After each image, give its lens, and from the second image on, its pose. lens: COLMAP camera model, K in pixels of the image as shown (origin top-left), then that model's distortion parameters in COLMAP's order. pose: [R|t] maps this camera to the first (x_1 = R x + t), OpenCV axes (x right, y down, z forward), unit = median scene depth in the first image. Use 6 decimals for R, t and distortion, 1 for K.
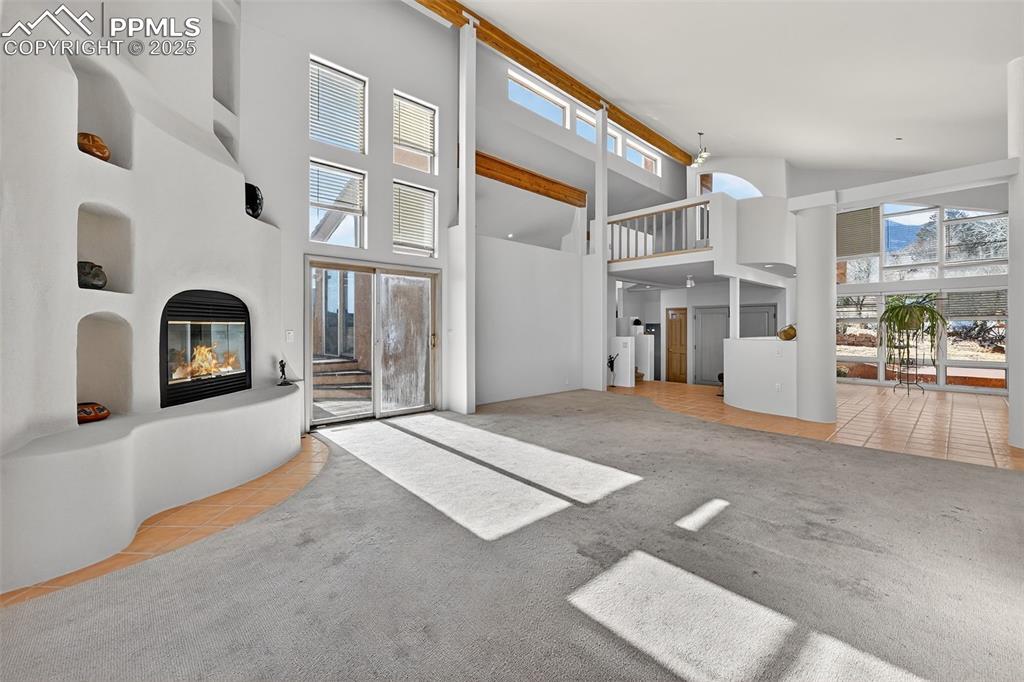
lens RADIAL K [[430.5, 0, 510.6], [0, 430.5, 329.3], [0, 0, 1]] dist [-0.000696, 0.000074]
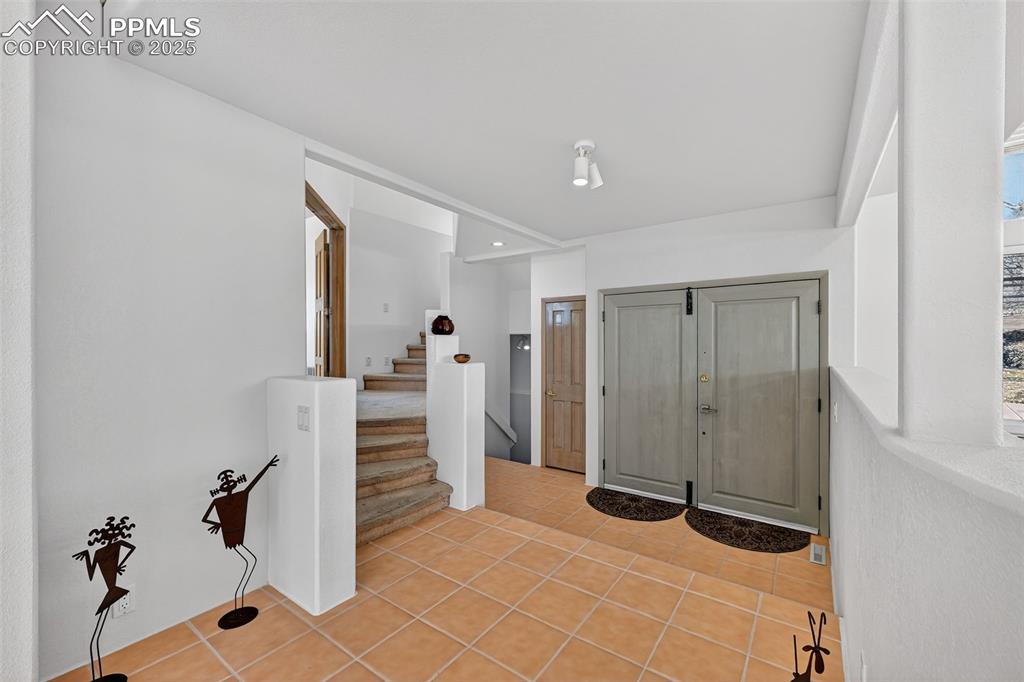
lens RADIAL K [[414.8, 0, 511.9], [0, 414.8, 339.5], [0, 0, 1]] dist [-0.001326, -0.000203]
pose [[0.982245, 0.004488, 0.187549, 0.283621], [-0.002004, 0.999908, -0.013429, -0.001173], [-0.187592, 0.012815, 0.982163, 0.663116]]
